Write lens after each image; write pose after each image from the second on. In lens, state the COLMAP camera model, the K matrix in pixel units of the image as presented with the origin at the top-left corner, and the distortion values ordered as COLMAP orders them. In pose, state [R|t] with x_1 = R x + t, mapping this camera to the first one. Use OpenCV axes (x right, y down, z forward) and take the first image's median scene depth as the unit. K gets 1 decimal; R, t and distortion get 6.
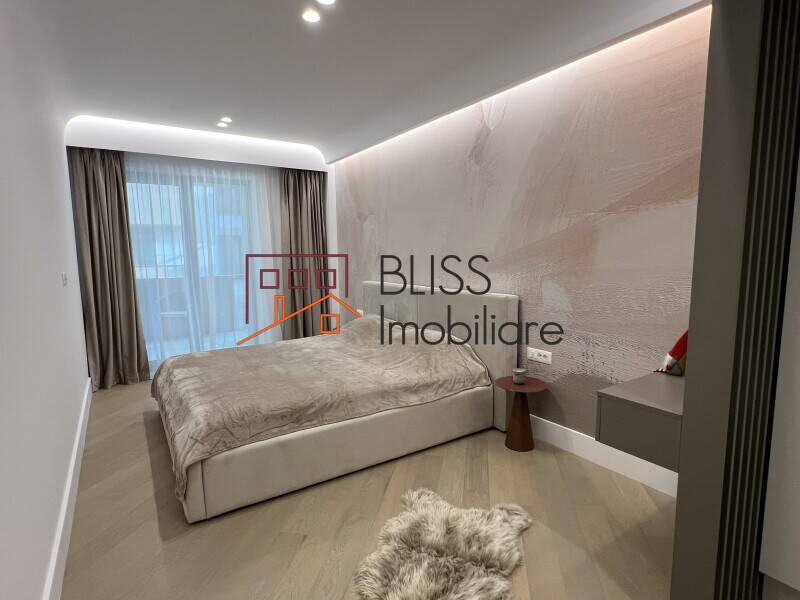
lens RADIAL K [[427.4, 0, 400.0], [0, 427.4, 300.0], [0, 0, 1]] dist [0.000407, 0.000092]
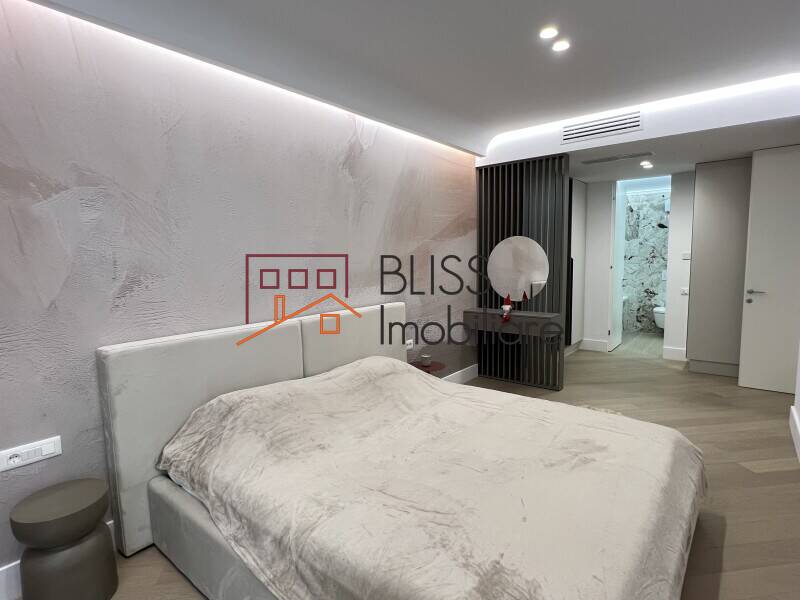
lens RADIAL K [[427.4, 0, 400.0], [0, 427.4, 300.0], [0, 0, 1]] dist [0.000407, 0.000092]
pose [[-0.296819, -0.084010, 0.951231, -0.787624], [0.125248, 0.984093, 0.125994, -0.153081], [-0.946684, 0.156537, -0.281575, 1.215955]]
